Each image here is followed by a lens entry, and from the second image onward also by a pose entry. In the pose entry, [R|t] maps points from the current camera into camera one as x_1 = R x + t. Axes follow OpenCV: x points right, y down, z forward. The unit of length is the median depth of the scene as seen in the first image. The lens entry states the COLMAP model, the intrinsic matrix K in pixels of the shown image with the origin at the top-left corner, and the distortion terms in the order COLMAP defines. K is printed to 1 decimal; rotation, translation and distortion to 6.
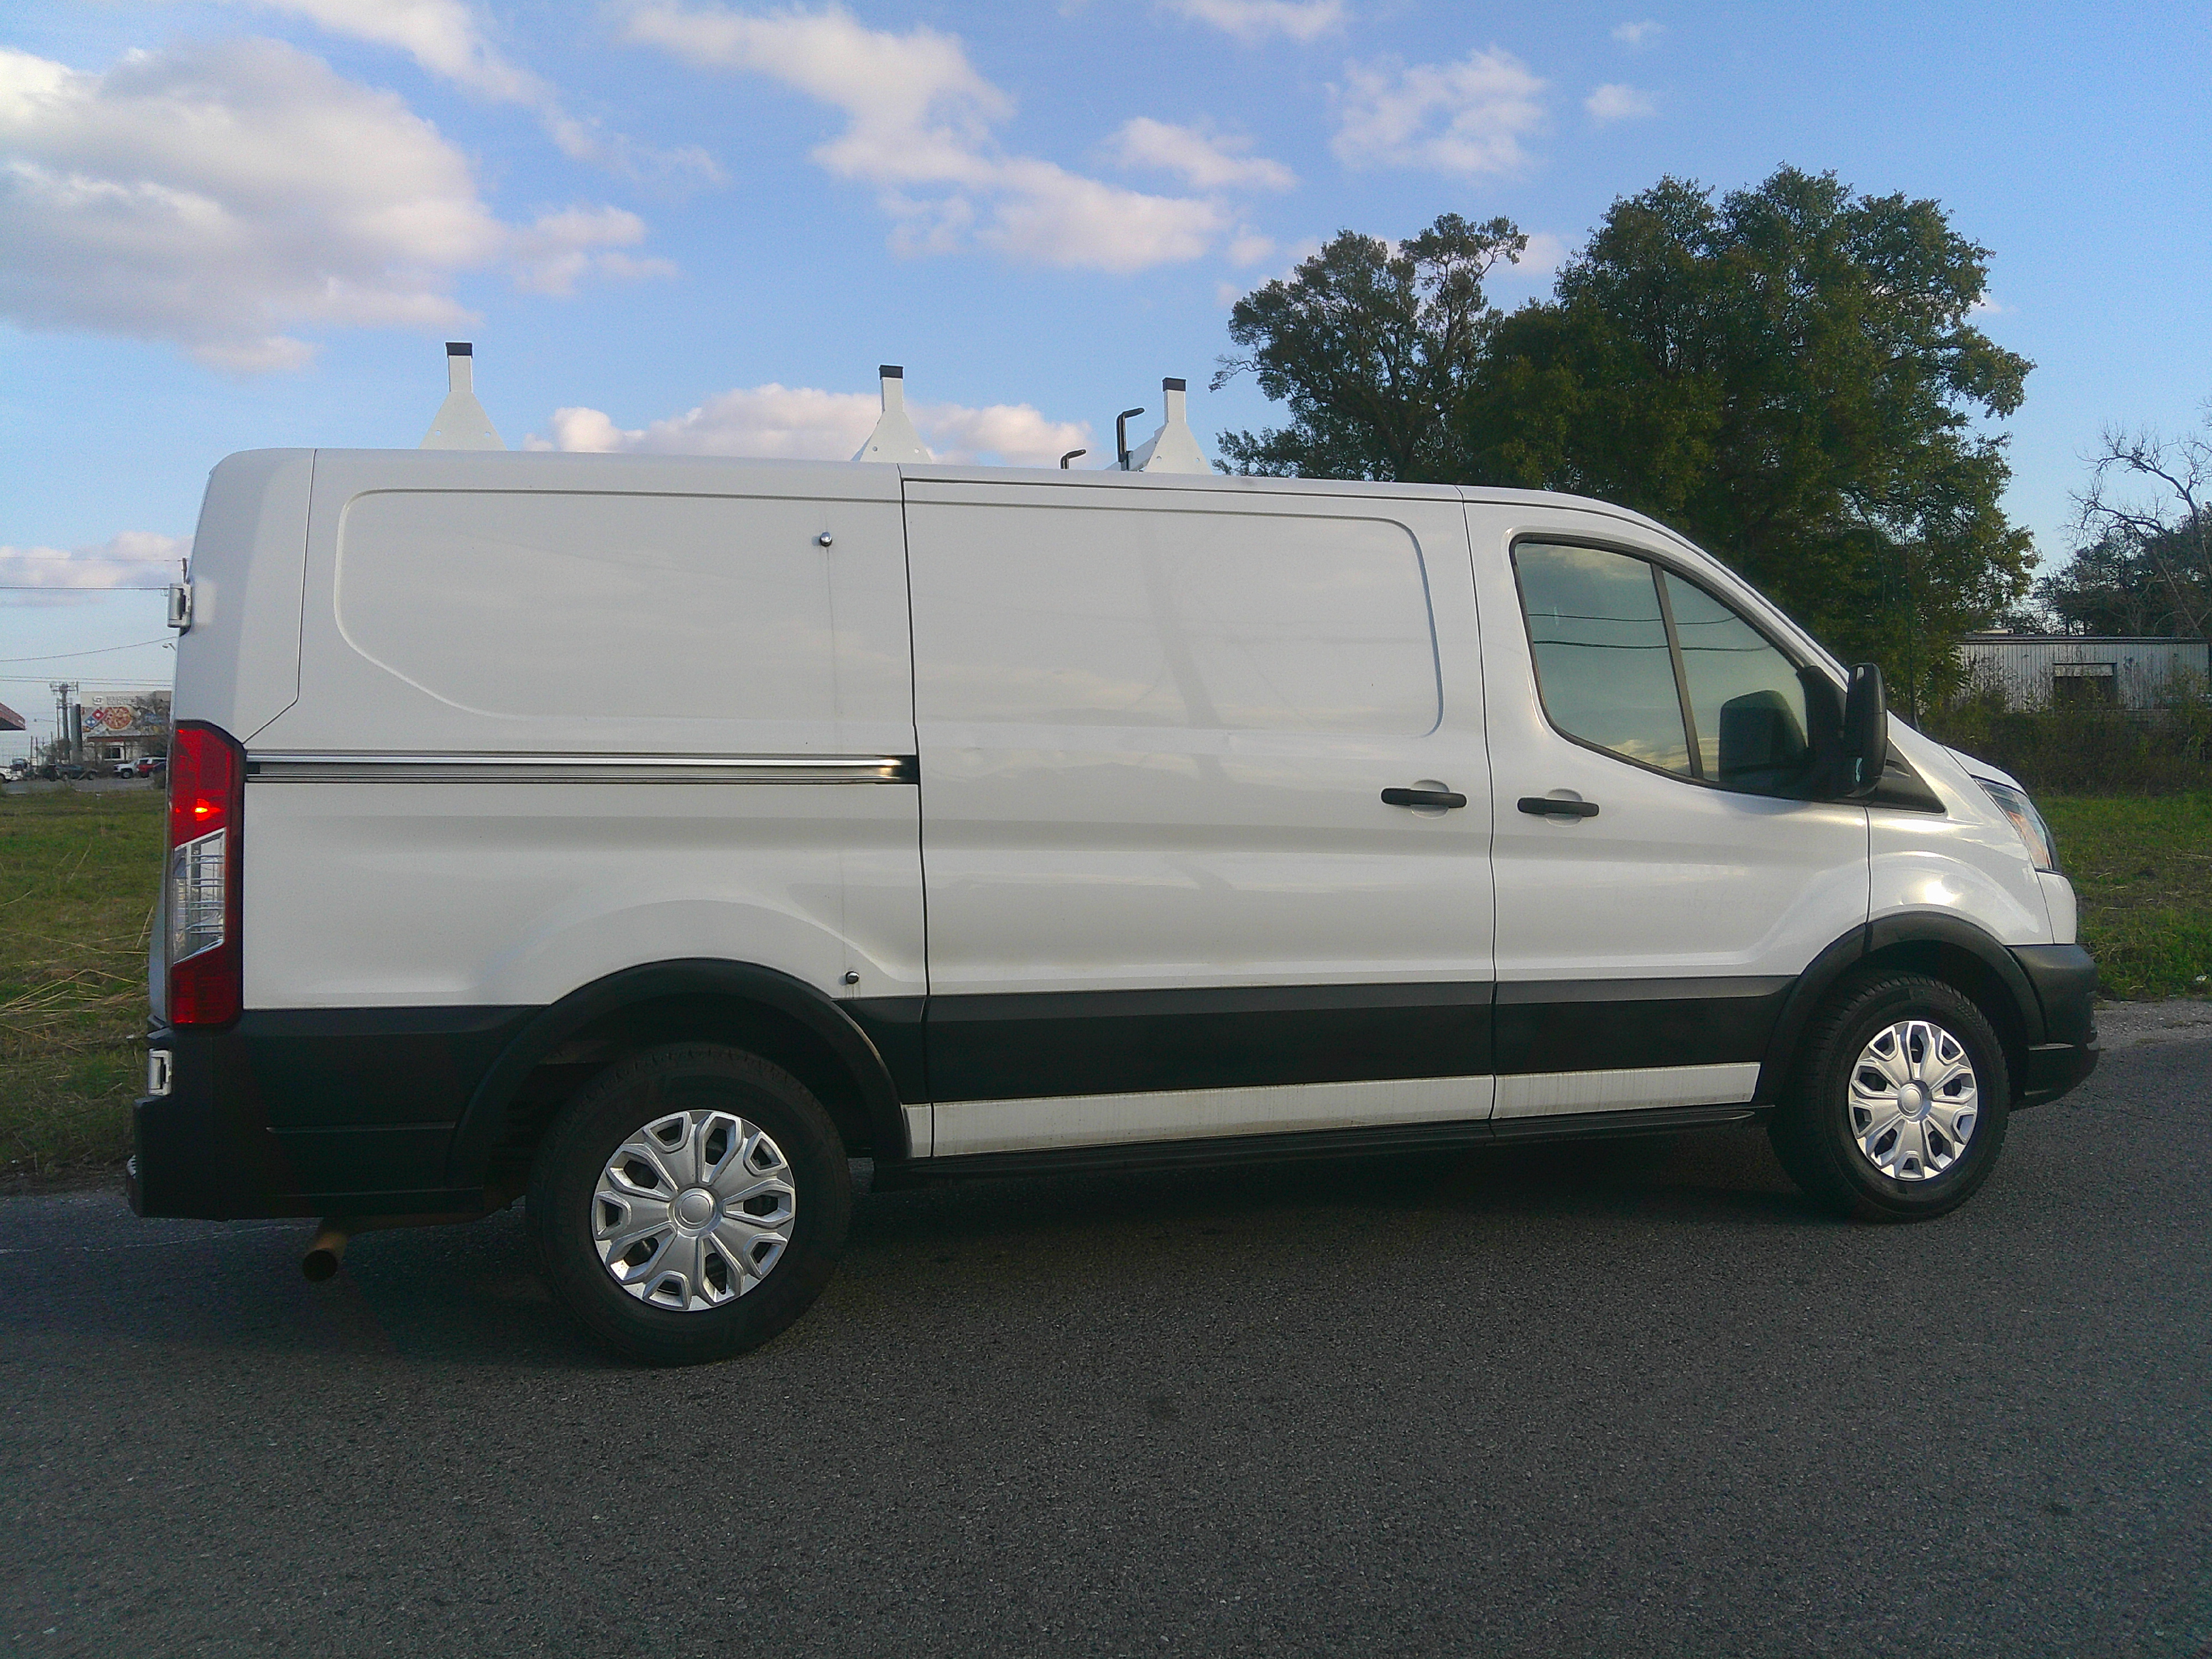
lens RADIAL K [[1815.6, 0, 1136.1], [0, 1815.6, 821.6], [0, 0, 1]] dist [0.053774, -0.083574]
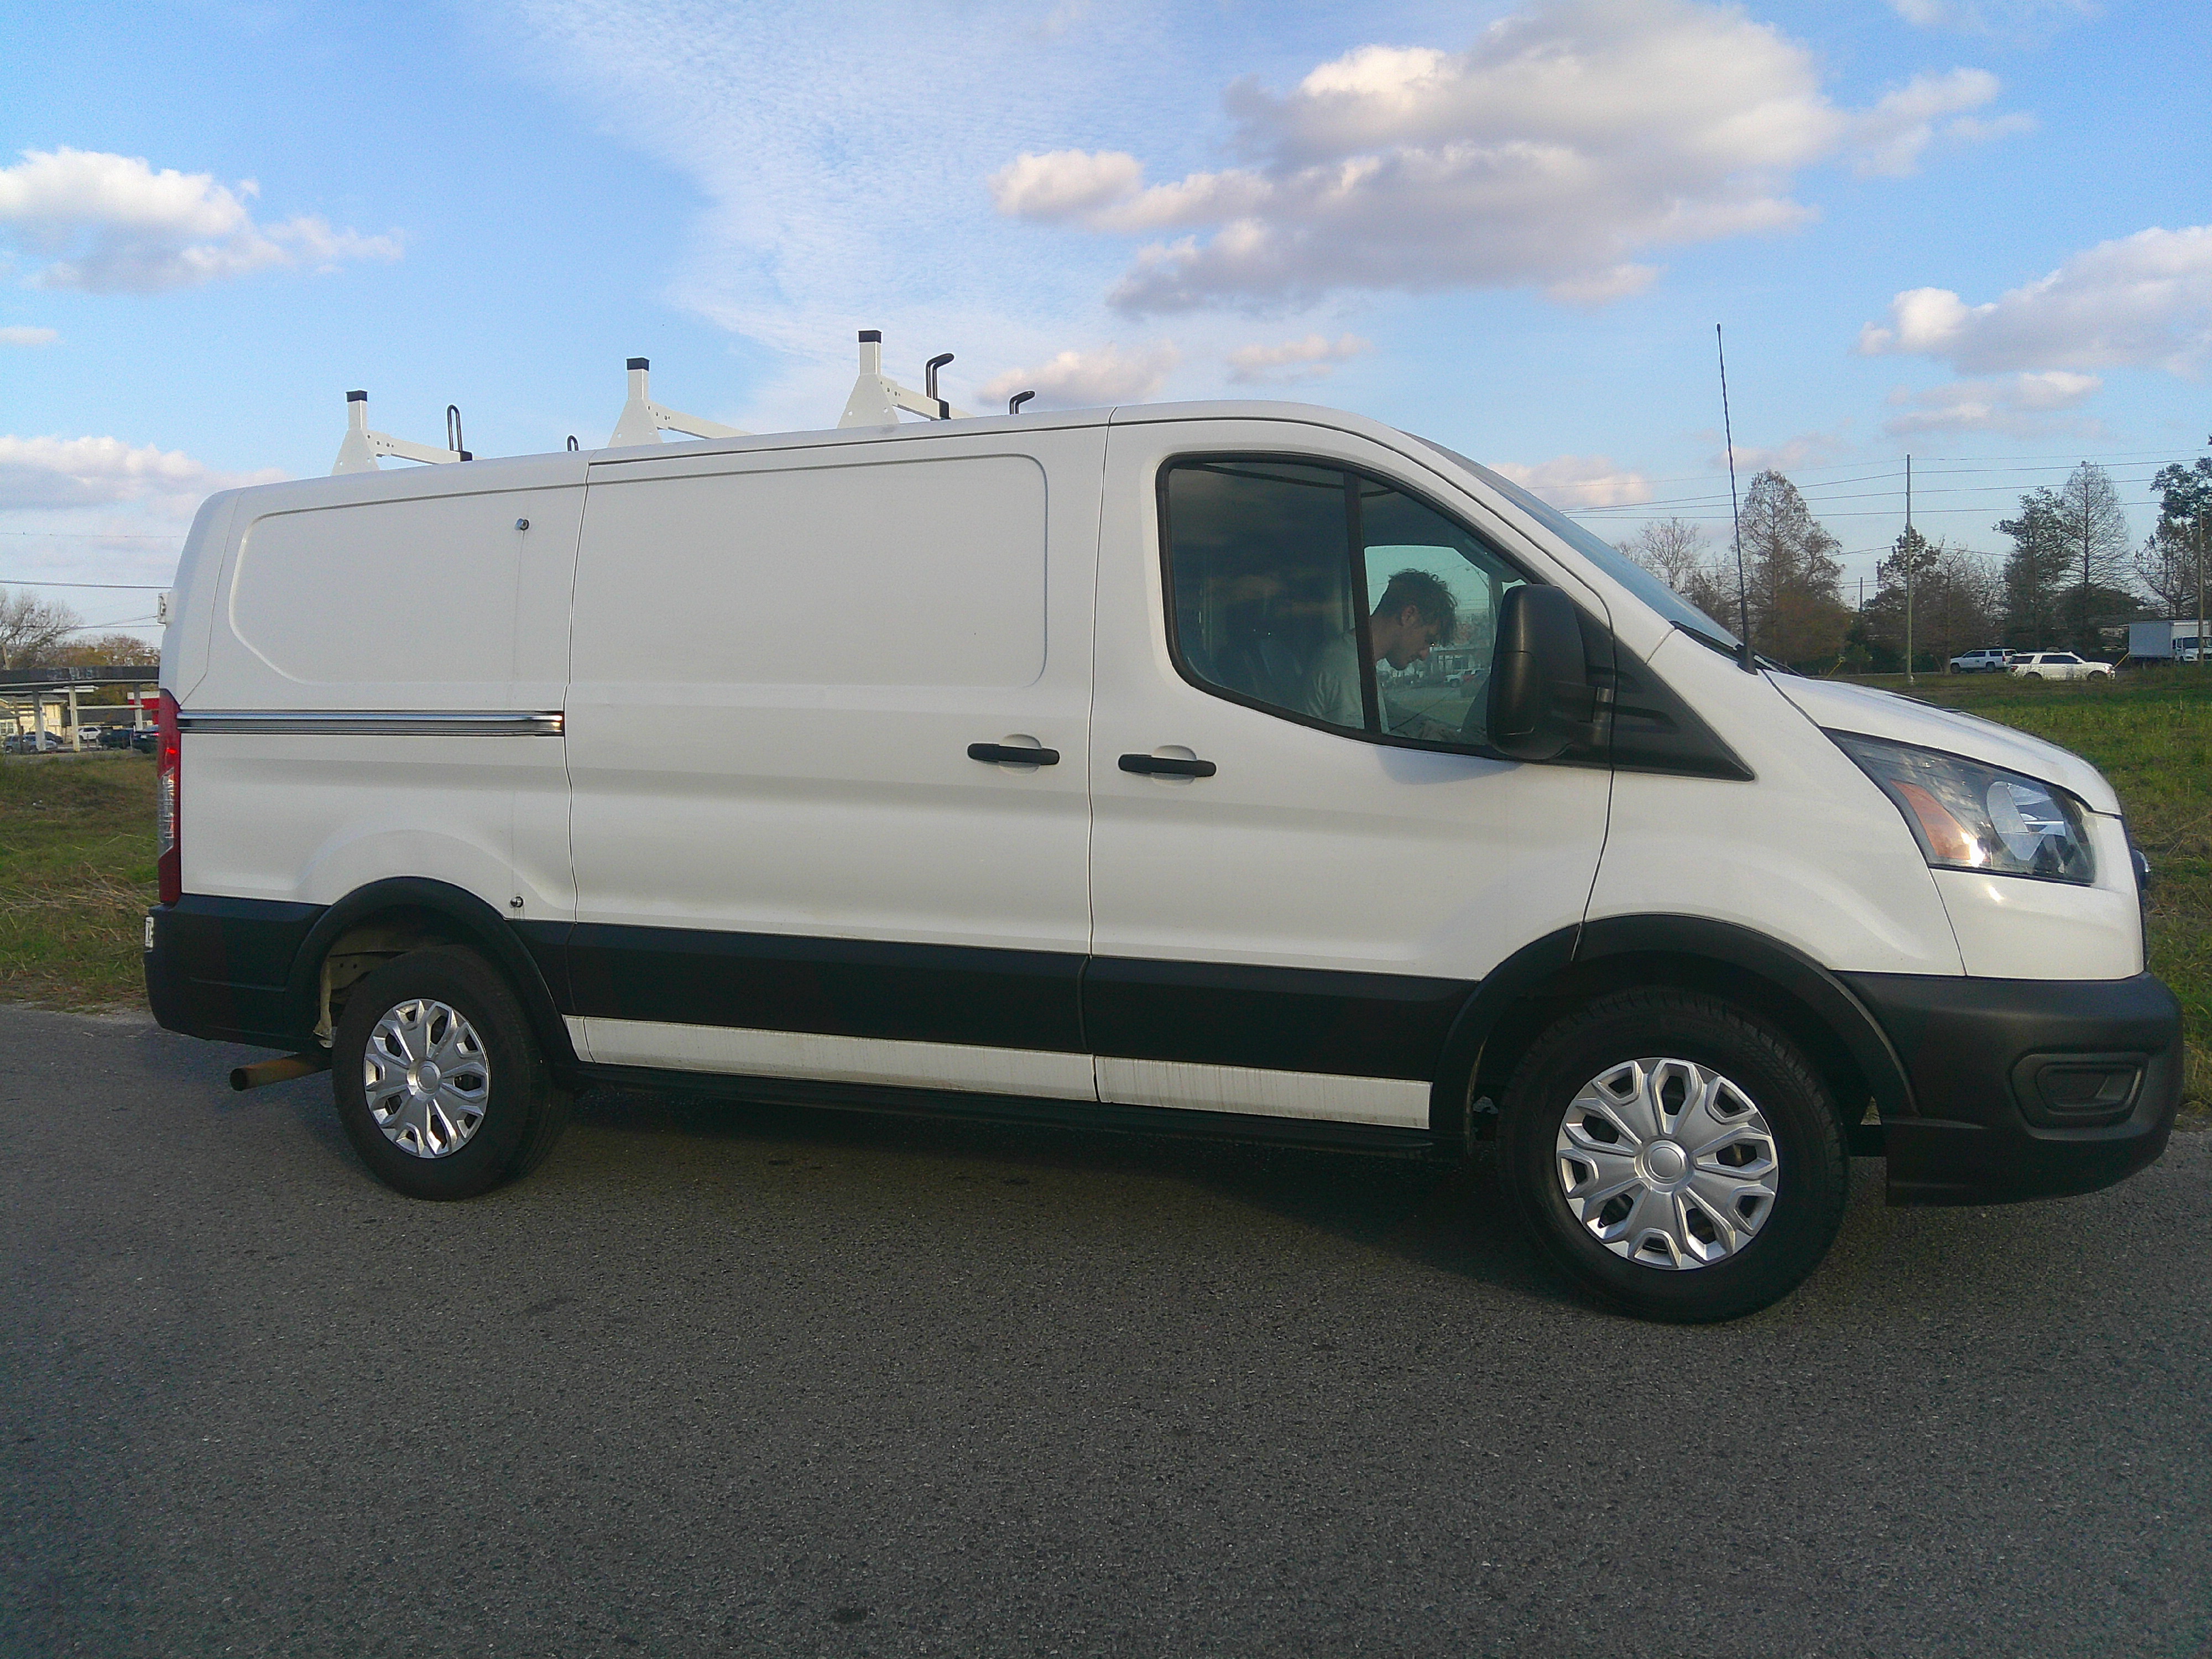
lens RADIAL K [[1815.6, 0, 1197.3], [0, 1815.6, 824.9], [0, 0, 1]] dist [0.053774, -0.083574]
pose [[0.766565, 0.043053, -0.640721, 0.810198], [-0.006644, 0.998228, 0.059127, -0.031510], [0.642132, -0.041068, 0.765493, 0.331220]]
